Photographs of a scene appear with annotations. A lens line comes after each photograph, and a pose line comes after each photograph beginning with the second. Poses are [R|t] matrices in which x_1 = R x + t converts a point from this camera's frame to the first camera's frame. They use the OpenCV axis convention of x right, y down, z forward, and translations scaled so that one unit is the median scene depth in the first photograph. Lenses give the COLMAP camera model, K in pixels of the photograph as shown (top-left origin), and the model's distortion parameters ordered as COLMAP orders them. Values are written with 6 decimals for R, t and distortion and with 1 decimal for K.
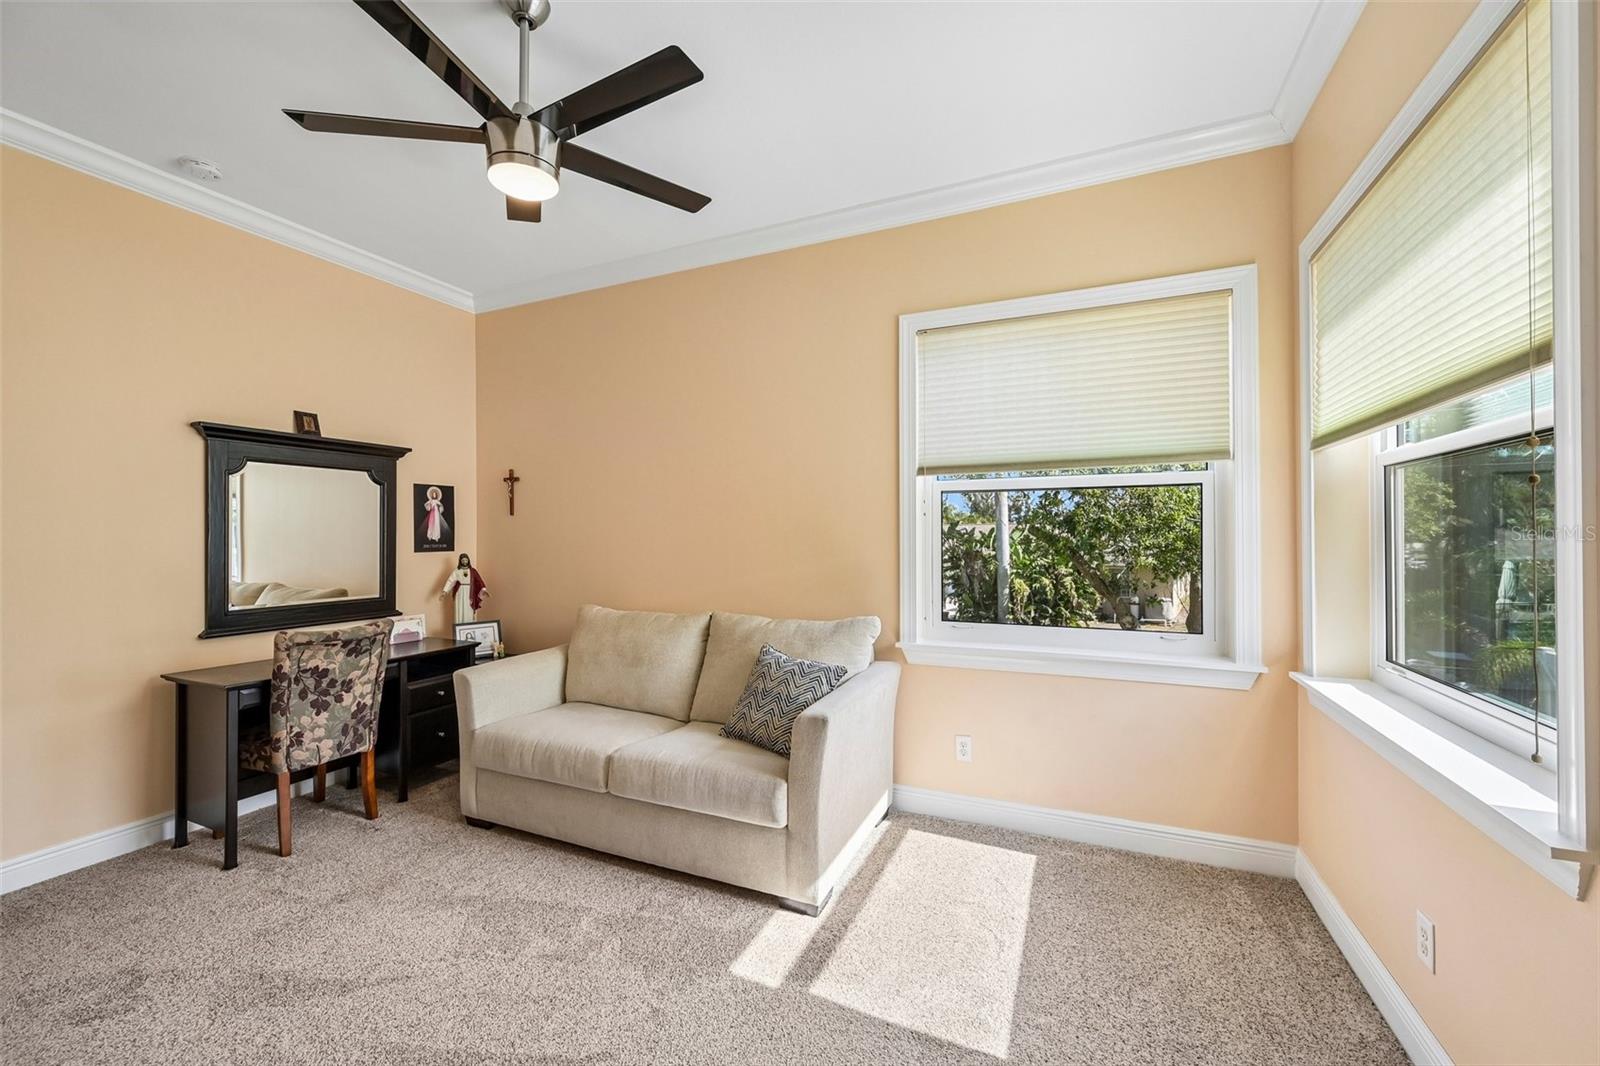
lens RADIAL K [[631.2, 0, 805.2], [0, 631.2, 536.2], [0, 0, 1]] dist [-0.000047, 0.000153]
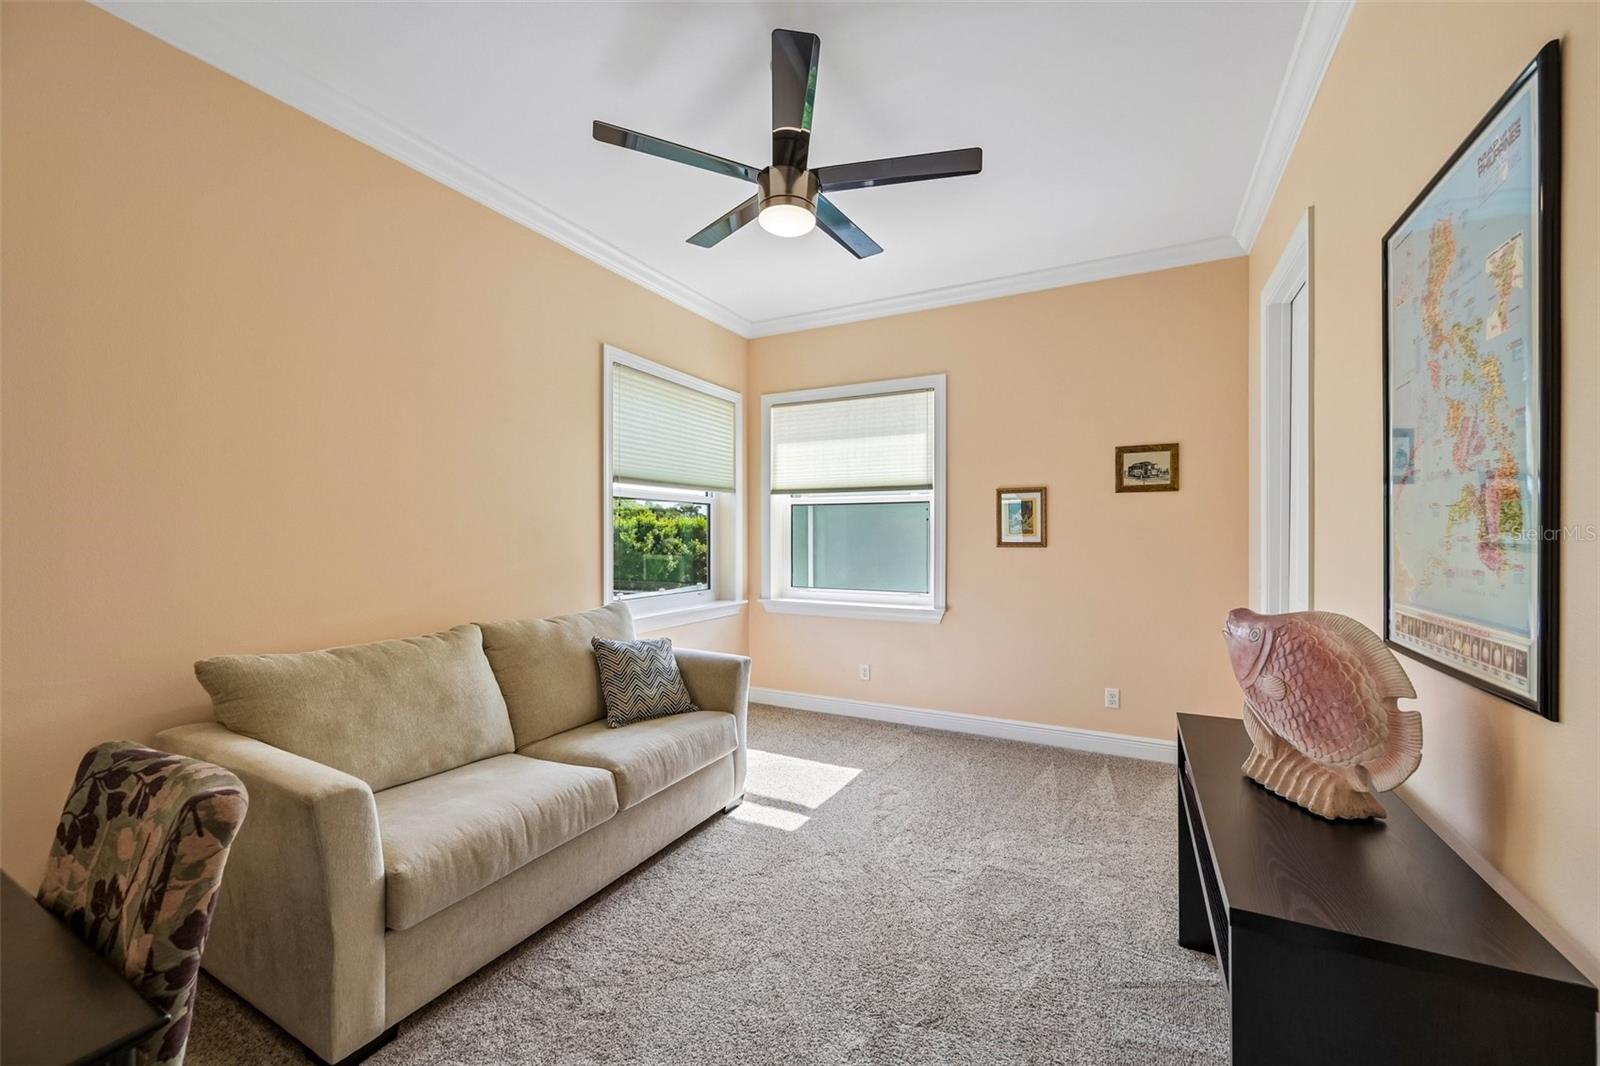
lens RADIAL K [[631.2, 0, 801.9], [0, 631.2, 535.0], [0, 0, 1]] dist [-0.000047, 0.000153]
pose [[0.056913, 0.005912, 0.998362, -1.051808], [0.000524, 0.999982, -0.005951, 0.013034], [-0.998379, 0.000862, 0.056909, 0.601982]]
